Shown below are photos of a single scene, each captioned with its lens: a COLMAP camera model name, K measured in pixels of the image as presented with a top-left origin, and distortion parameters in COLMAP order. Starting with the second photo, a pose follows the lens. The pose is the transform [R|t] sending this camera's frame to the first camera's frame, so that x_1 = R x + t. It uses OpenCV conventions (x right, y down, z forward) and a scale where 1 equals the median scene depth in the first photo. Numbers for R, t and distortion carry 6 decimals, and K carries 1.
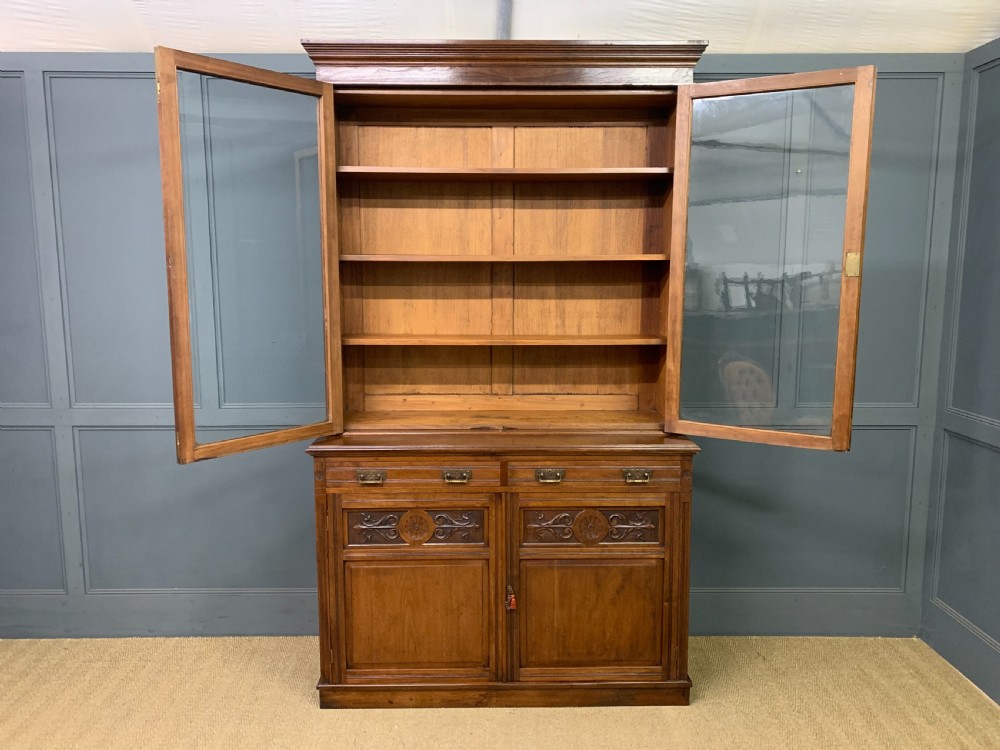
lens RADIAL K [[763.0, 0, 499.4], [0, 763.0, 363.9], [0, 0, 1]] dist [0.080901, -0.123240]
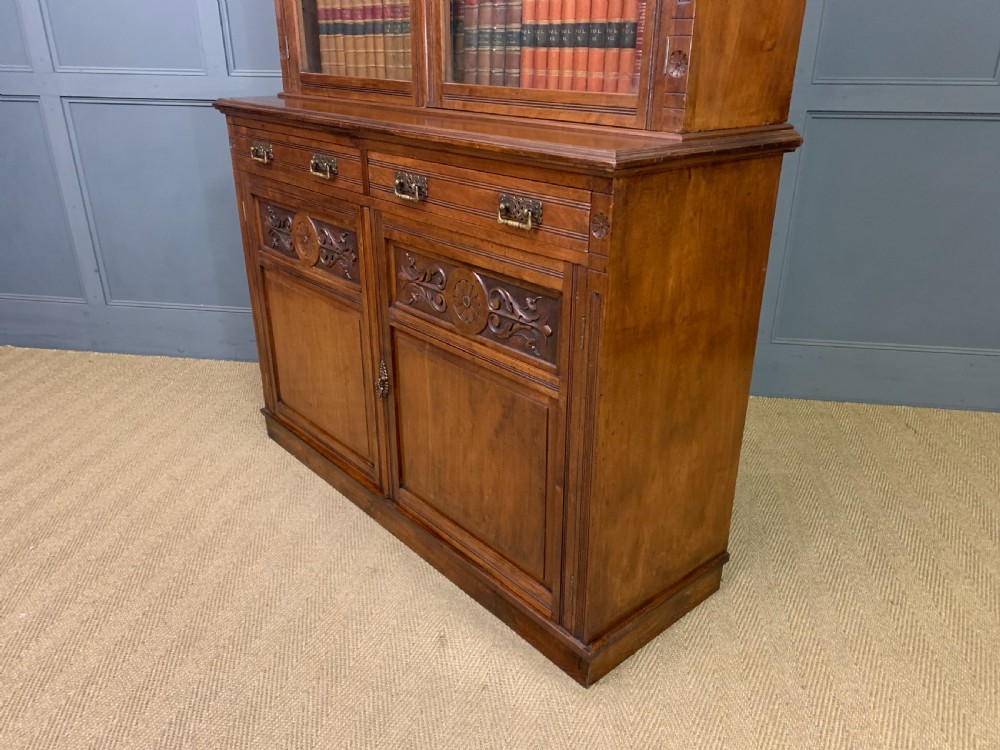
lens RADIAL K [[764.4, 0, 498.0], [0, 764.4, 381.9], [0, 0, 1]] dist [0.091293, -0.071261]
pose [[0.647675, 0.309870, -0.696058, 0.512427], [-0.106509, 0.941414, 0.319992, 0.092805], [0.754435, -0.133115, 0.642735, 0.661297]]
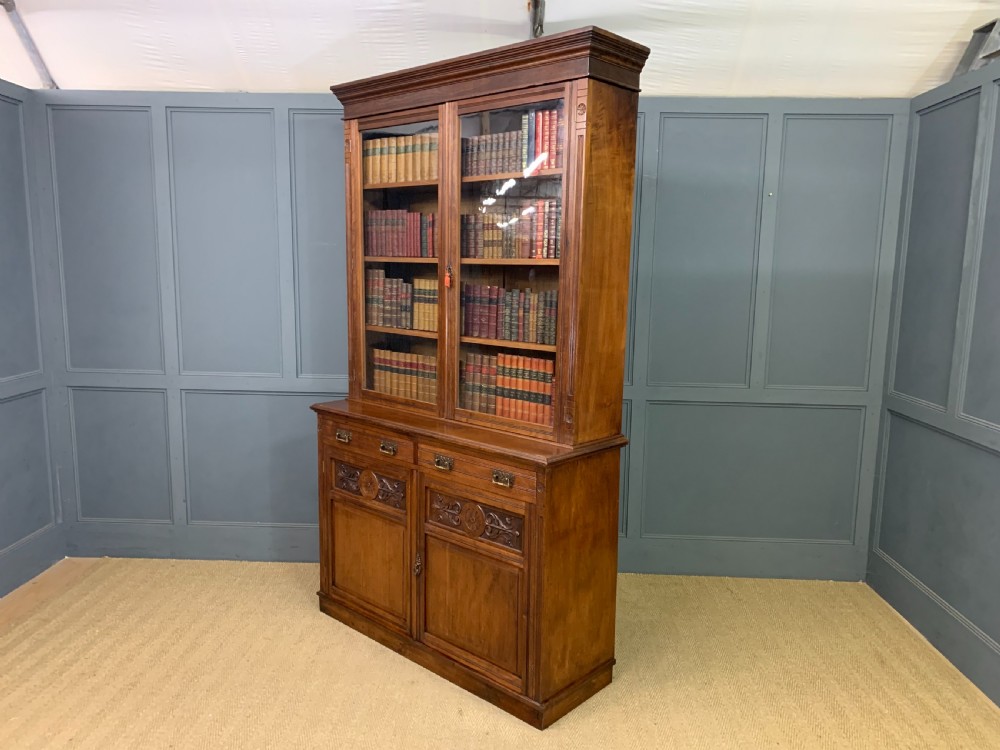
lens RADIAL K [[762.0, 0, 505.1], [0, 762.0, 379.0], [0, 0, 1]] dist [0.090396, -0.146609]
pose [[0.733566, 0.115964, -0.669652, 0.814984], [-0.109527, 0.992627, 0.051913, -0.035324], [0.670735, 0.035264, 0.740858, 0.250257]]
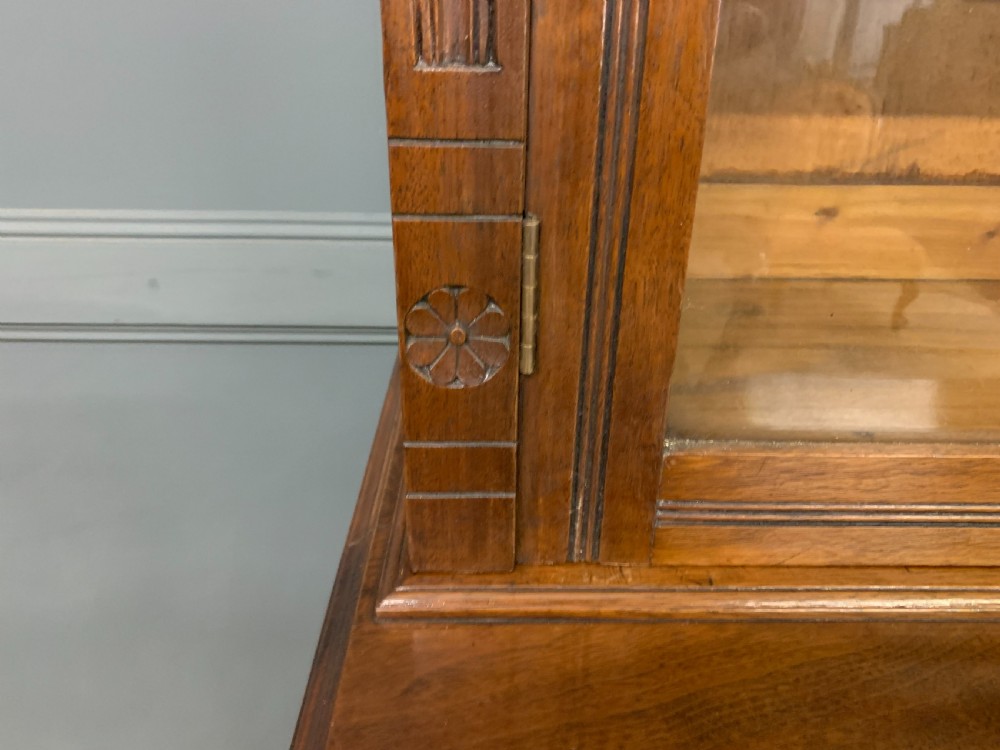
lens RADIAL K [[806.8, 0, 498.9], [0, 806.8, 376.0], [0, 0, 1]] dist [0.000520, 0.003100]
pose [[0.999883, 0.014518, 0.004886, -0.219160], [-0.015317, 0.950133, 0.311469, 0.030723], [-0.000121, -0.311507, 0.950244, 0.925565]]
